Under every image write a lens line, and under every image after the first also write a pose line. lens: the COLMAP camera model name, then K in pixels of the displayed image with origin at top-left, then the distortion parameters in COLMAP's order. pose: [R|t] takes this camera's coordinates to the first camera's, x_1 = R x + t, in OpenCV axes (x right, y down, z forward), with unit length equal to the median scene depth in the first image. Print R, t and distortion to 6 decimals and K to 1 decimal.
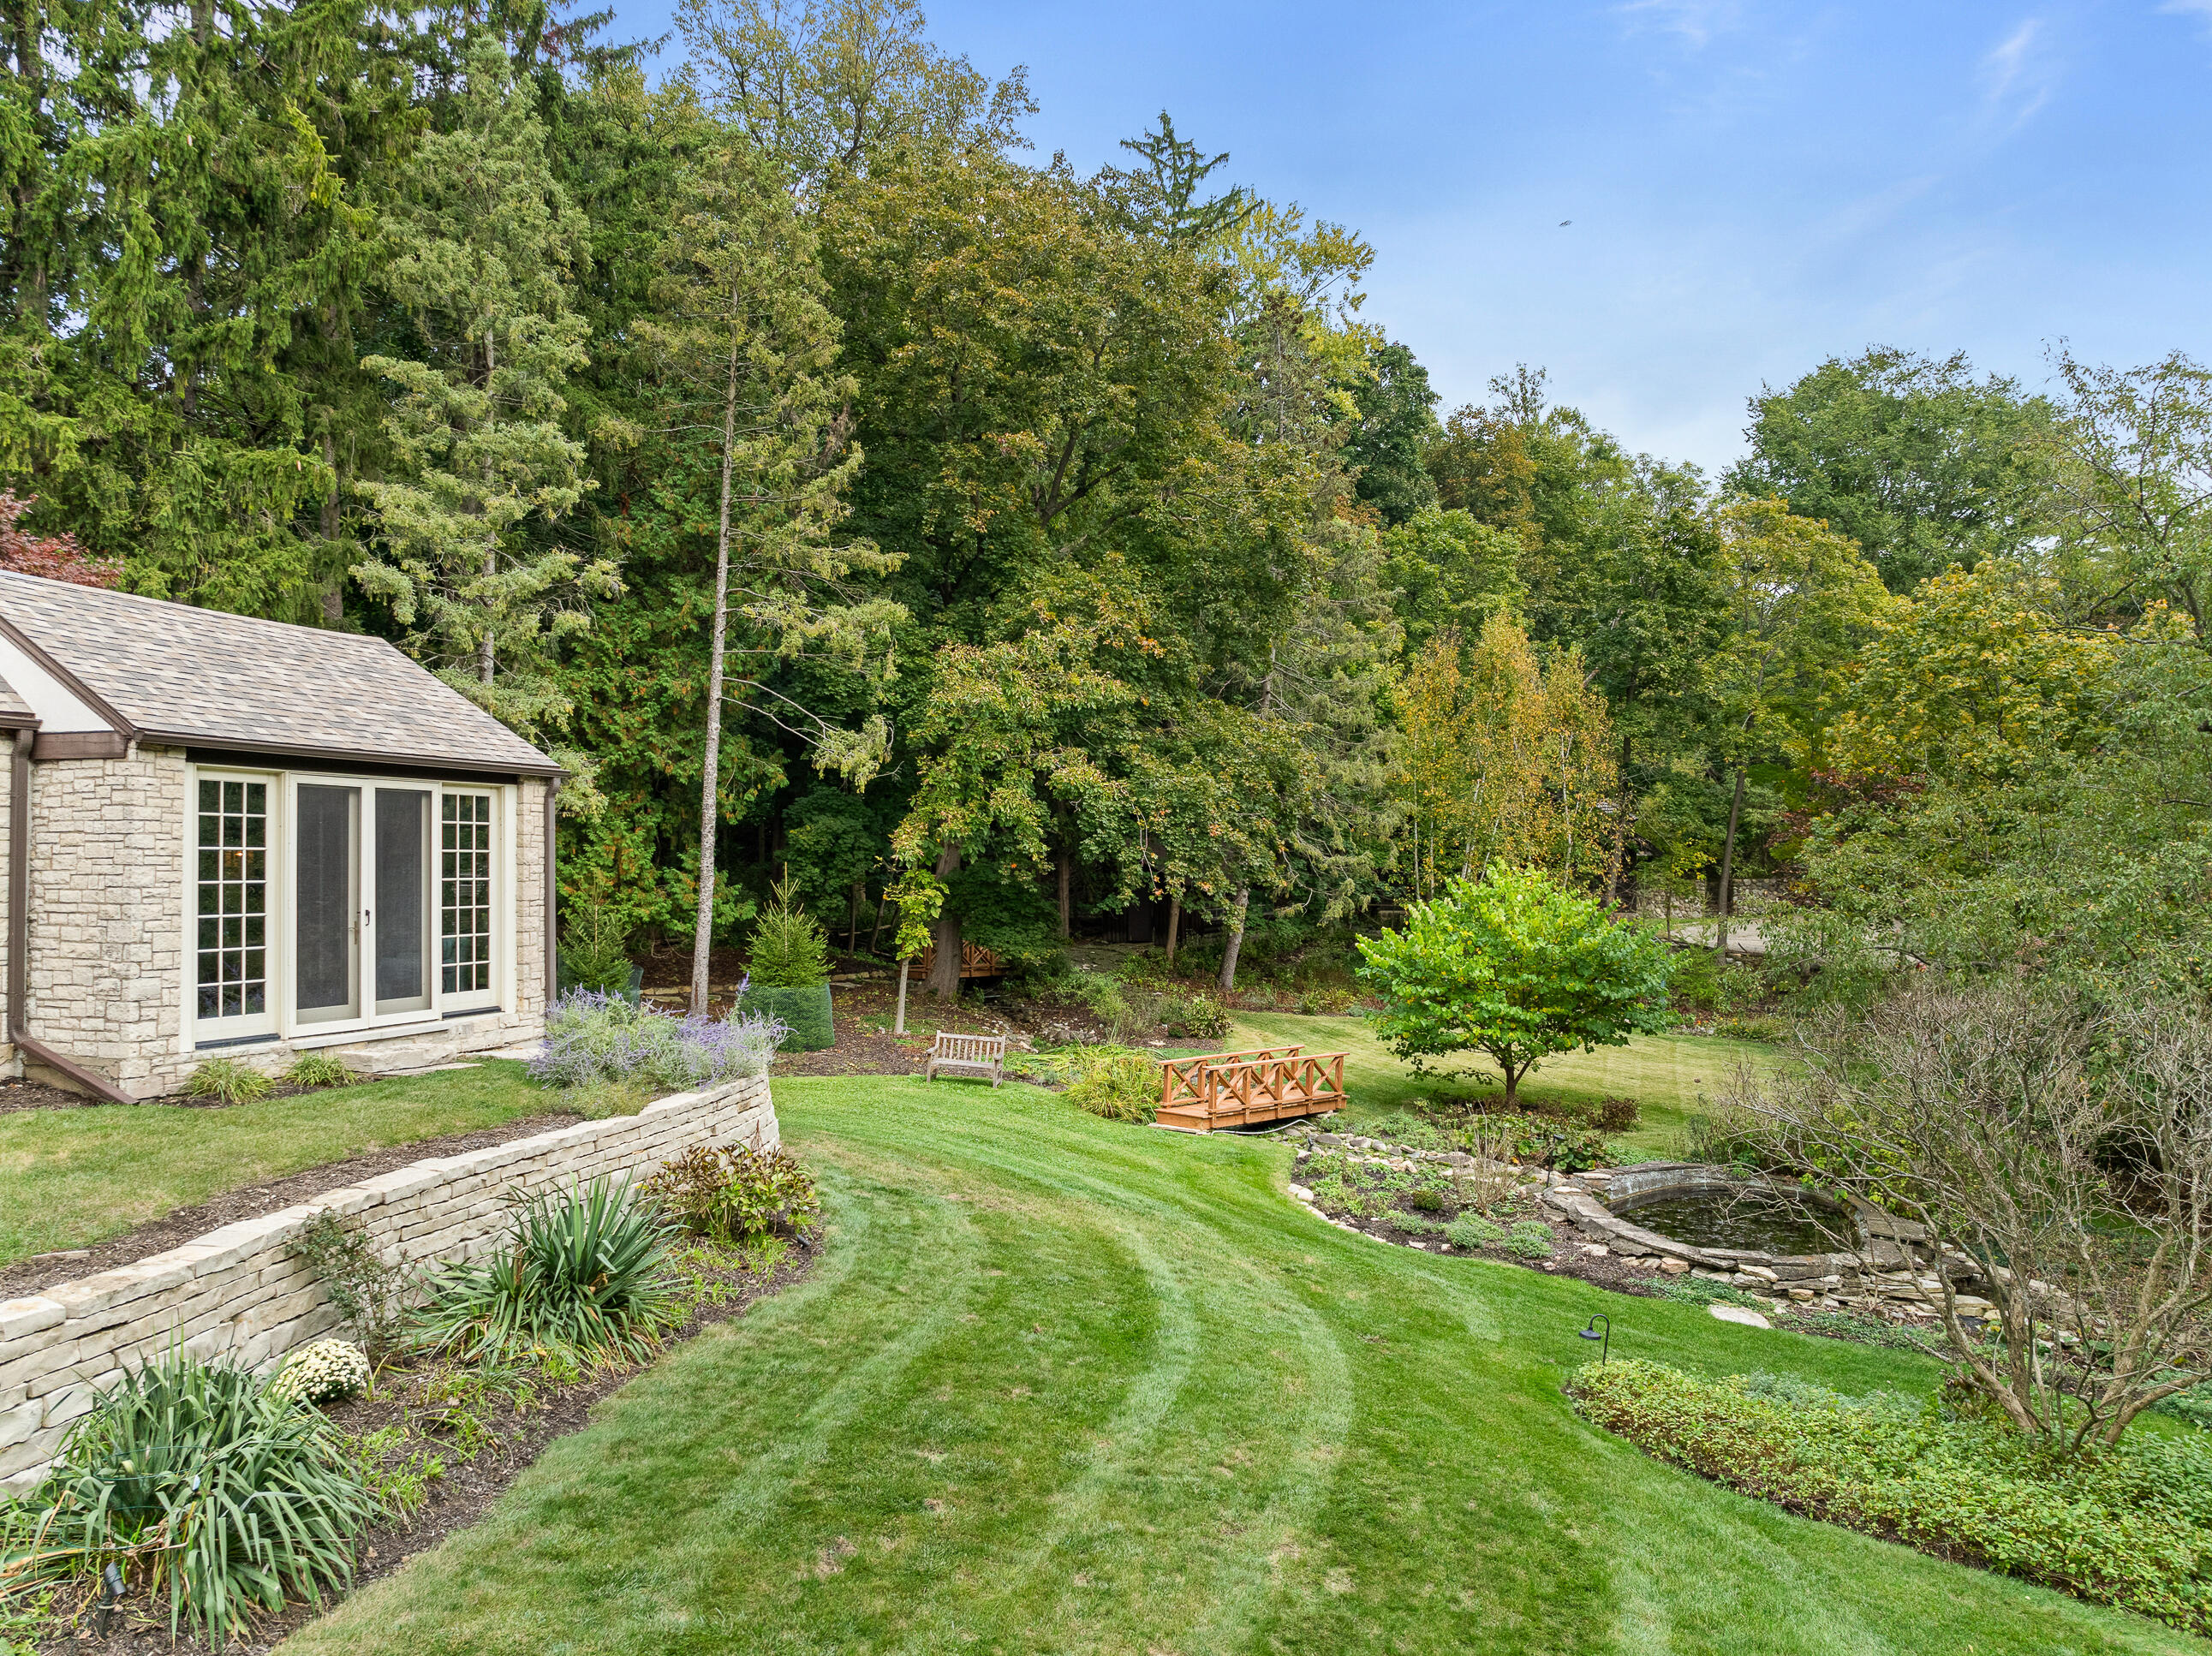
lens RADIAL K [[1553.2, 0, 1105.6], [0, 1553.2, 875.4], [0, 0, 1]] dist [-0.049955, -0.008619]
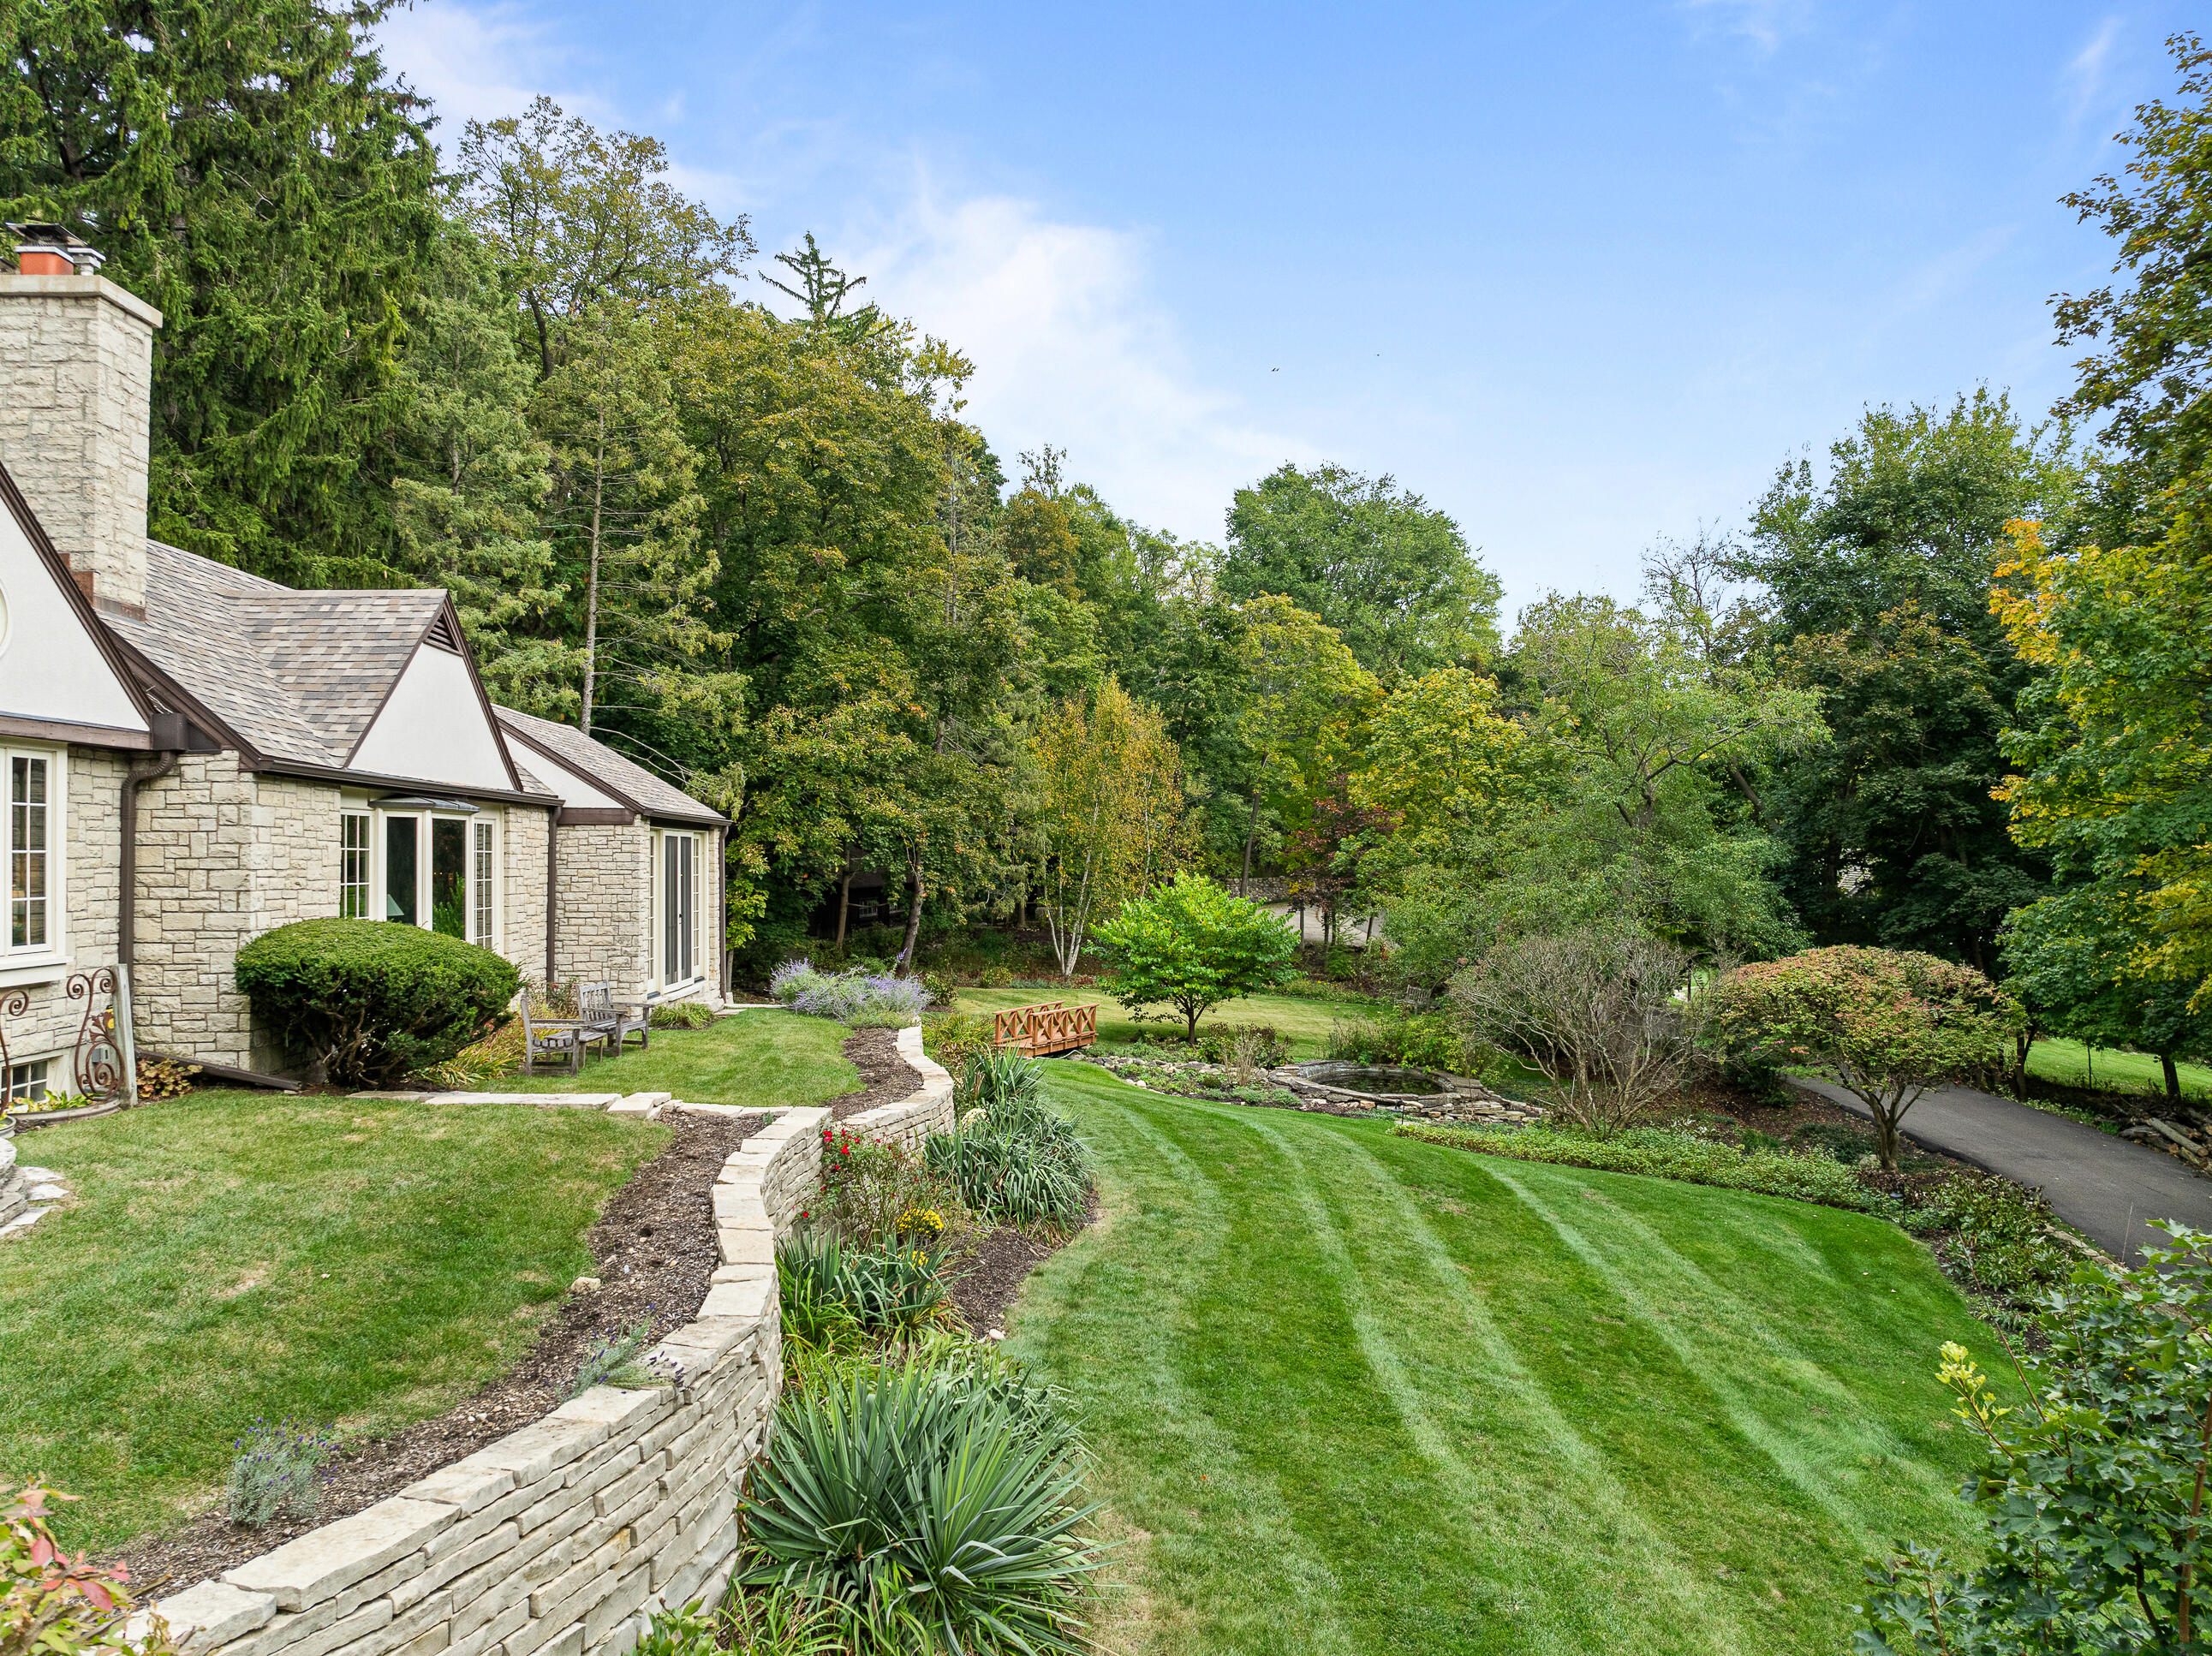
lens RADIAL K [[1563.4, 0, 1105.5], [0, 1563.4, 833.1], [0, 0, 1]] dist [-0.025948, -0.020792]
pose [[0.930609, 0.003744, 0.365996, -0.309523], [0.005494, 0.999692, -0.024195, -0.009191], [-0.365974, 0.024527, 0.930302, -0.309193]]
